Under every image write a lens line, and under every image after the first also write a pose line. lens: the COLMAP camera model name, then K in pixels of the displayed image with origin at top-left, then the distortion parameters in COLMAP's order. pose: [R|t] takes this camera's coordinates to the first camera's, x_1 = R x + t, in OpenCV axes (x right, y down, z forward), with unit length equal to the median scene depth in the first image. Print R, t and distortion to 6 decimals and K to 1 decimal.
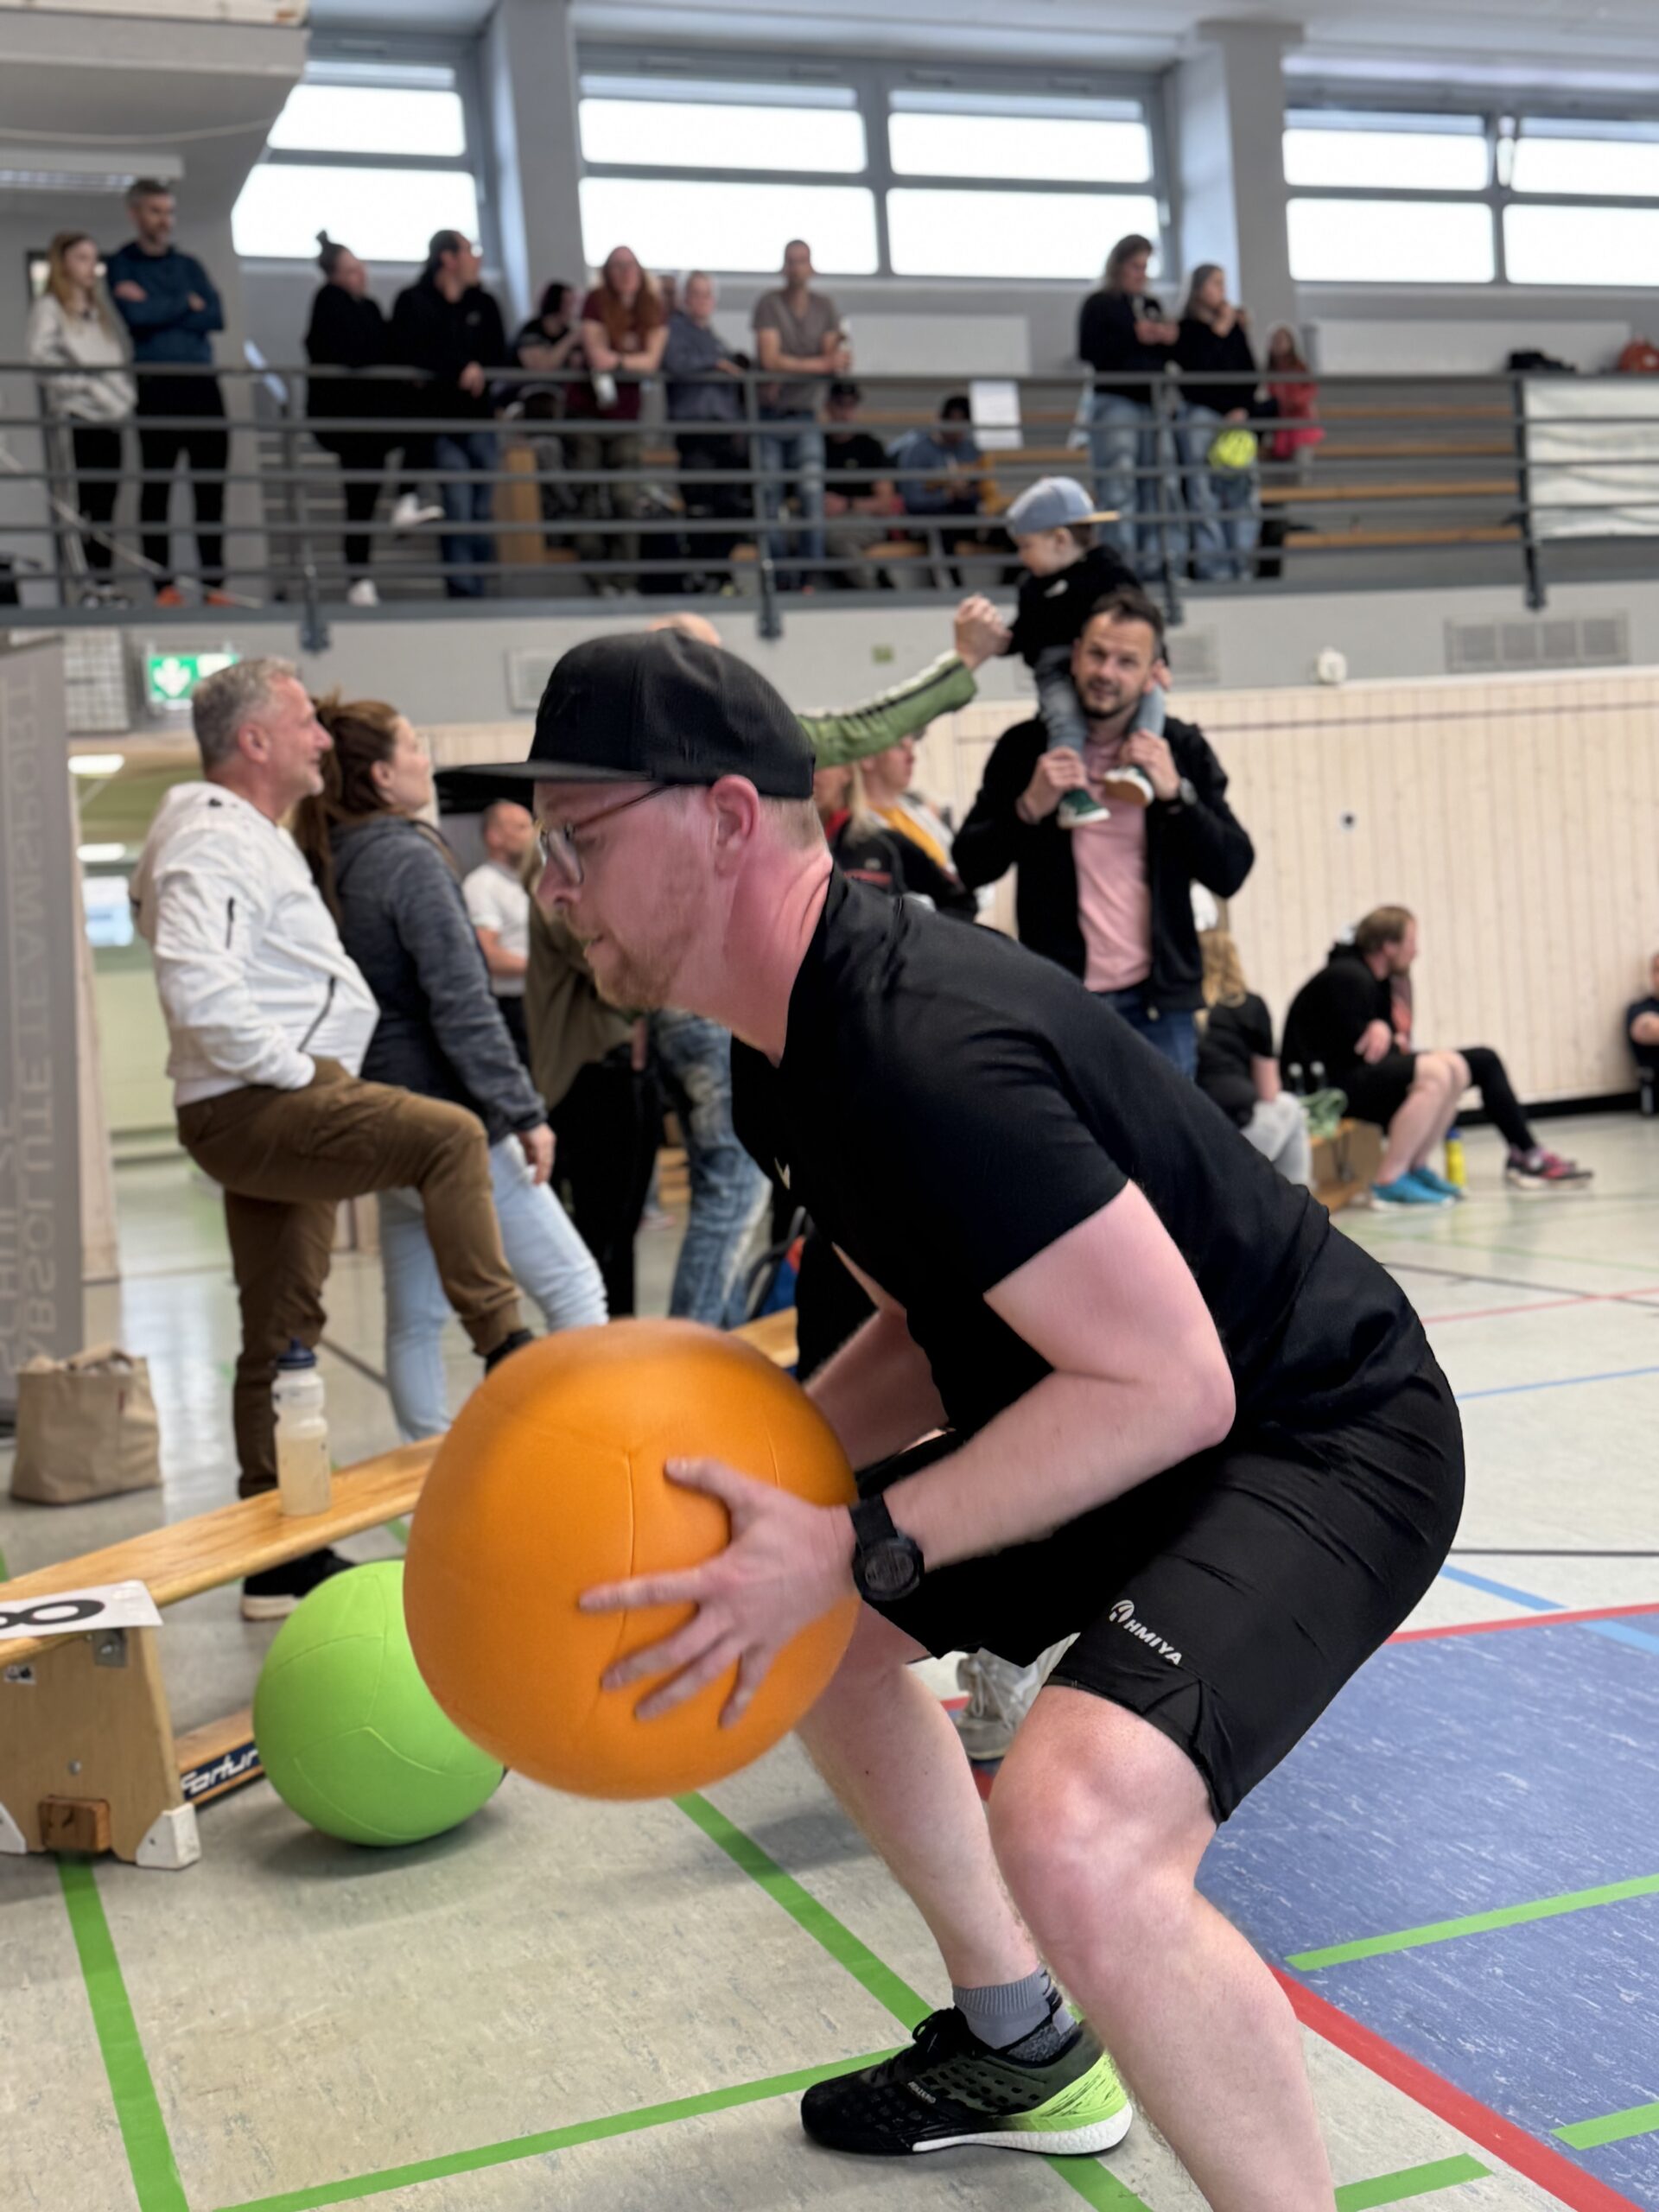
lens RADIAL K [[2551.1, 0, 829.5], [0, 2551.1, 1106.0], [0, 0, 1]] dist [0.007253, -0.008971]
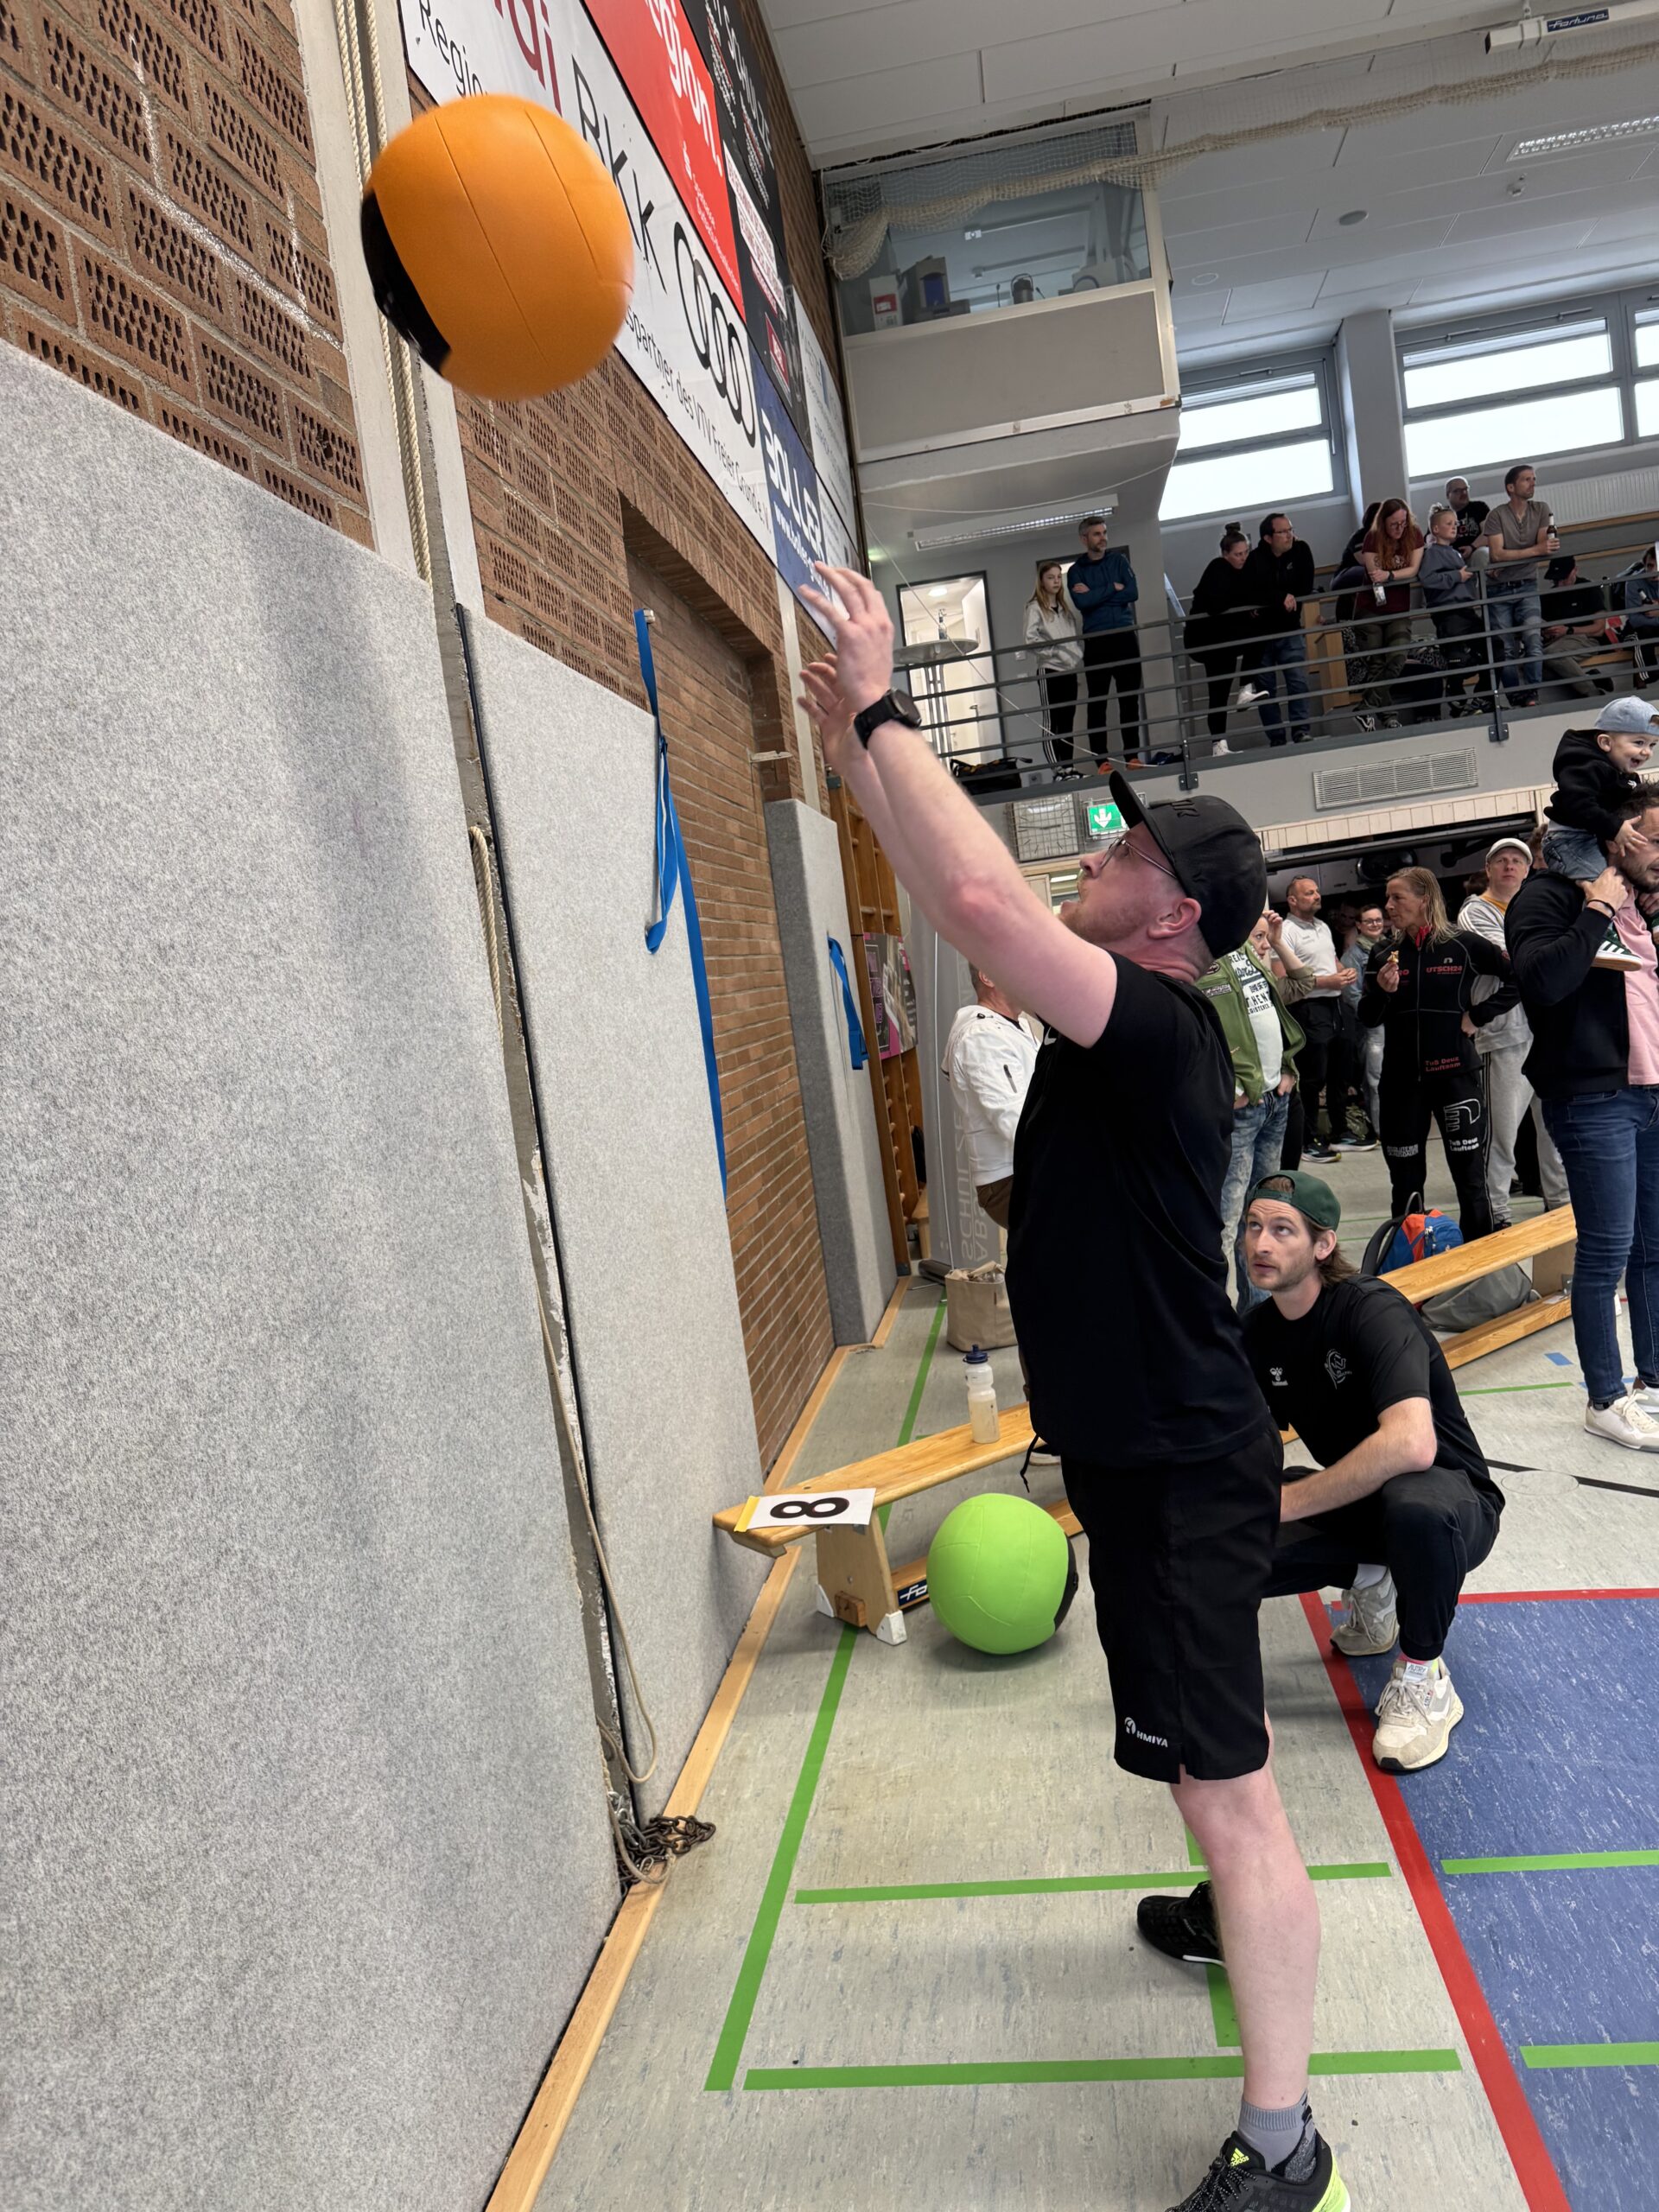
lens RADIAL K [[1513.2, 0, 829.5], [0, 1513.2, 1106.0], [0, 0, 1]] dist [0.004074, -0.038609]
pose [[0.869203, -0.001621, -0.494453, 0.079570], [0.043629, 0.996346, 0.073430, -0.056700], [0.492527, -0.085398, 0.866097, 0.012034]]
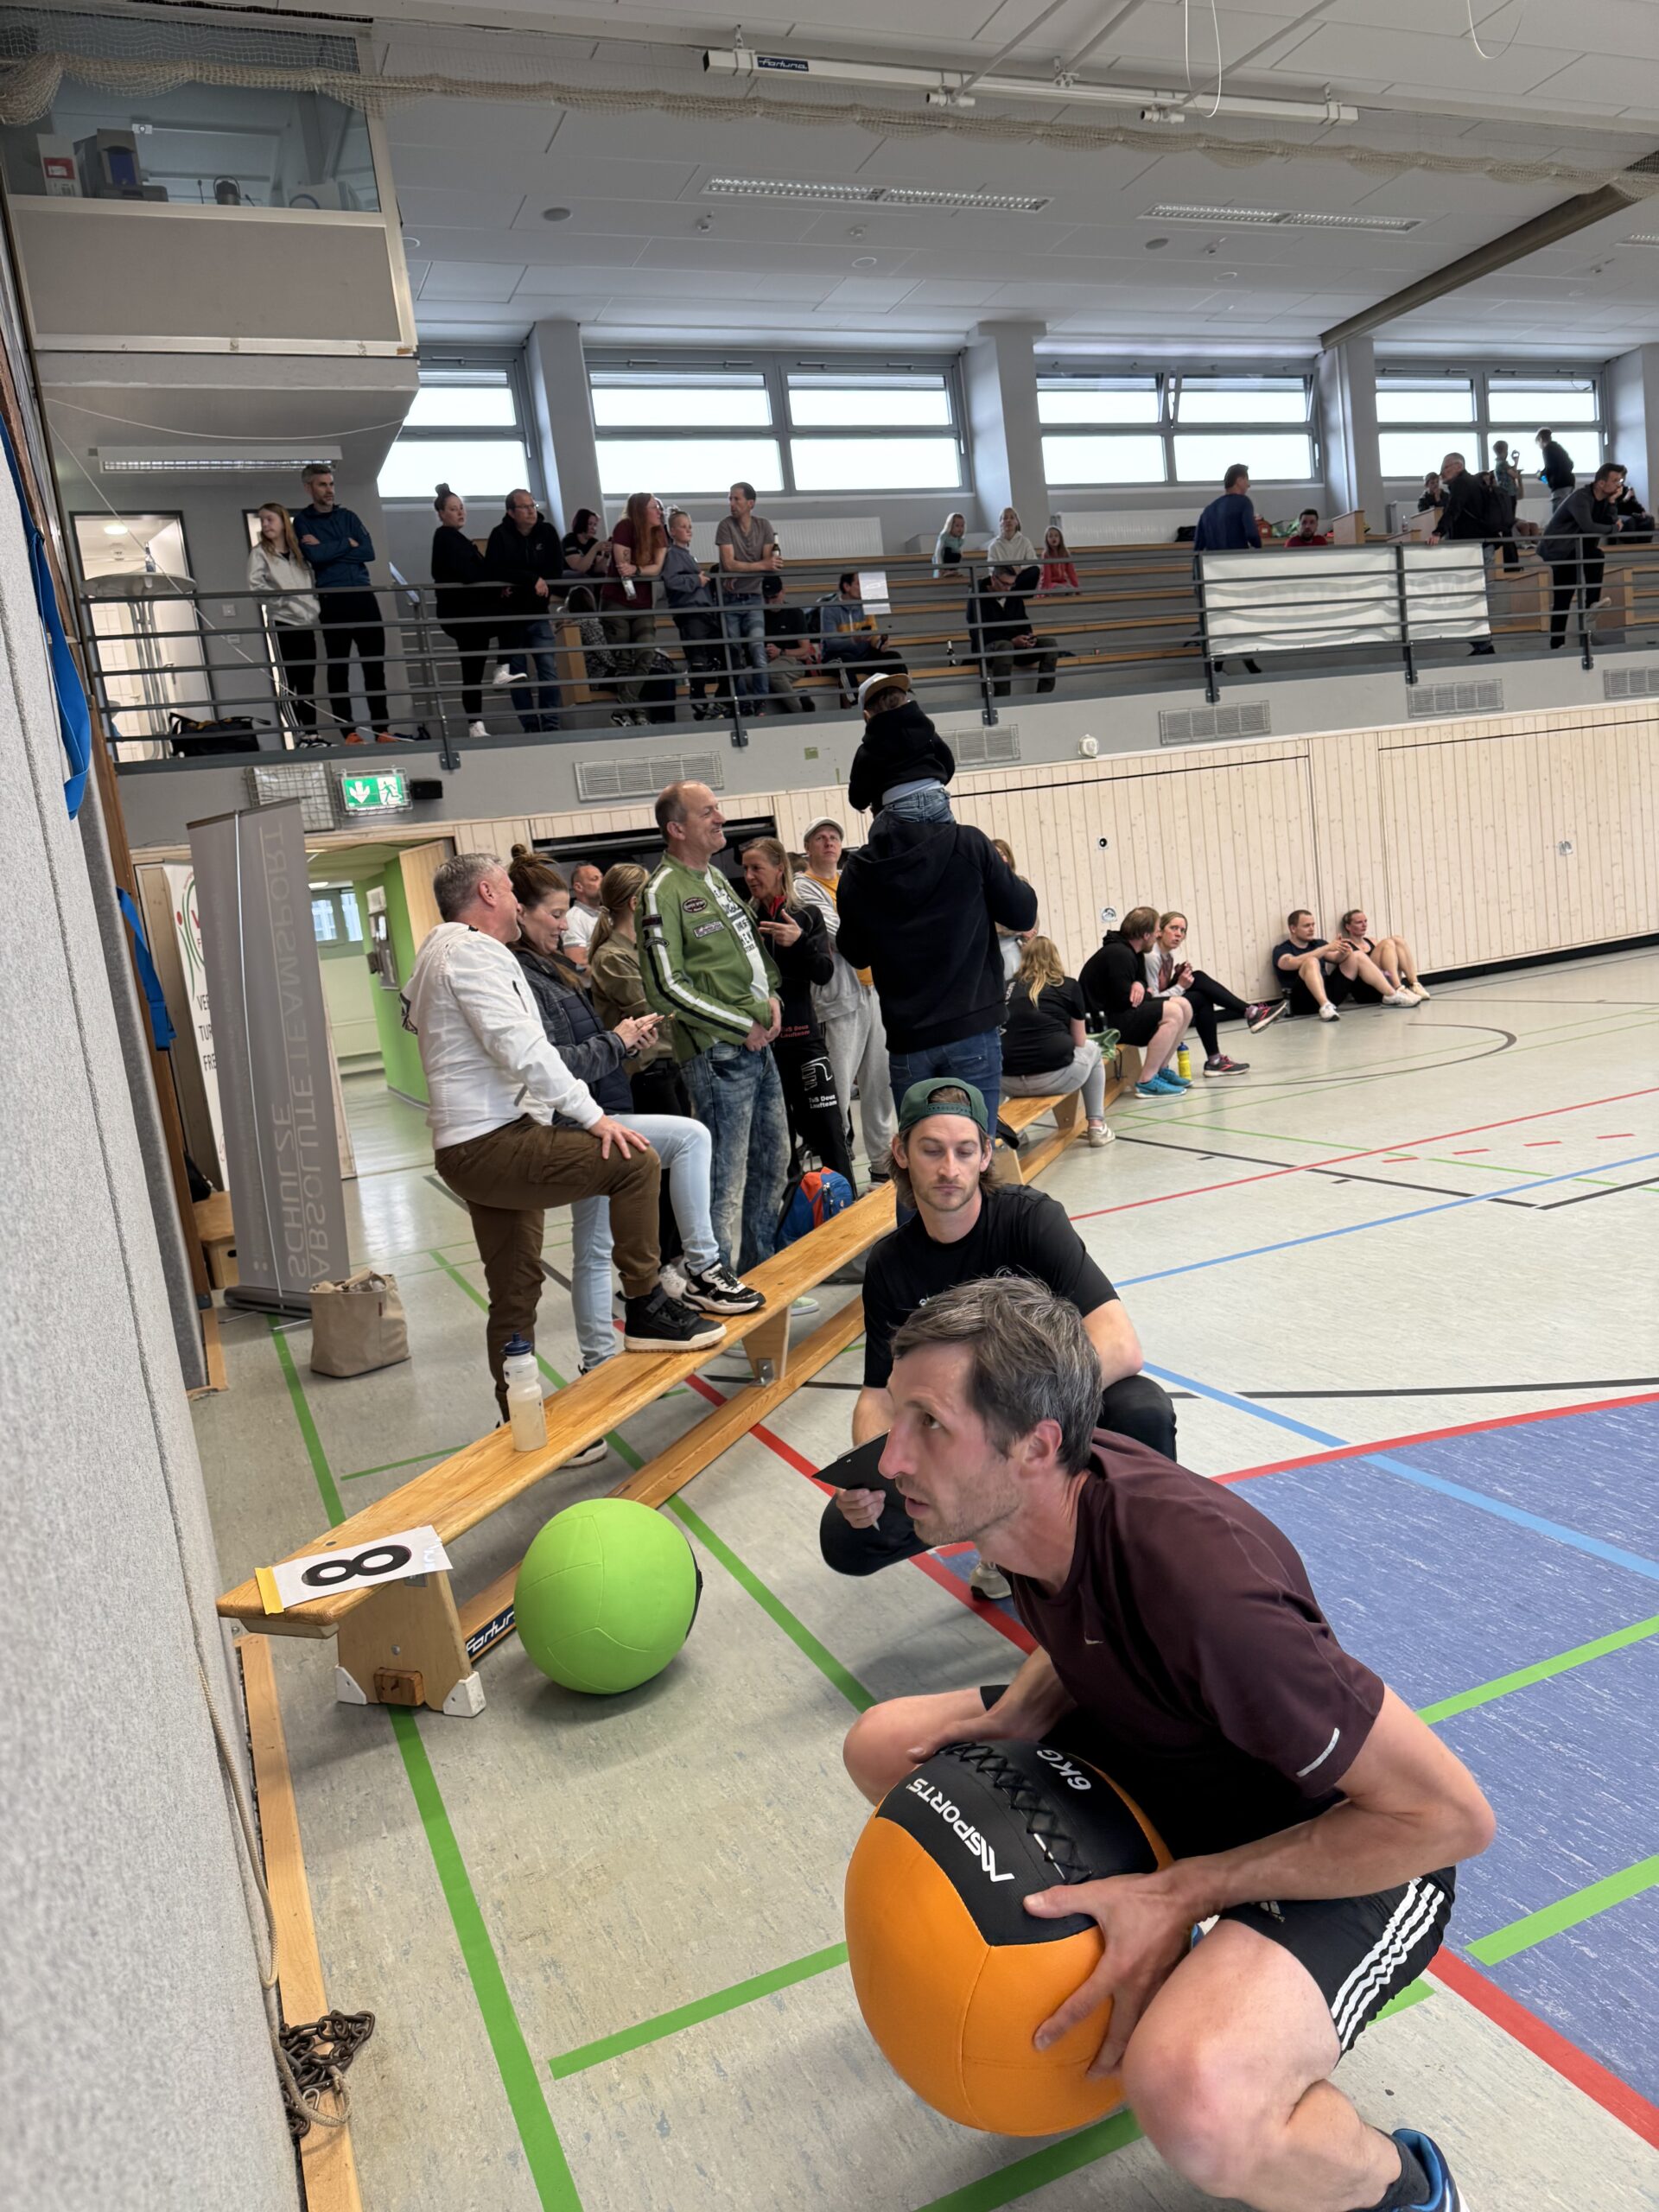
lens RADIAL K [[1523.5, 0, 828.5], [0, 1523.5, 1151.8], [0, 0, 1]] dist [-0.027886, -0.002940]
pose [[0.997814, -0.054057, 0.038018, -0.019431], [0.049749, 0.993084, 0.106348, -0.034992], [-0.043504, -0.104225, 0.993602, 0.044549]]
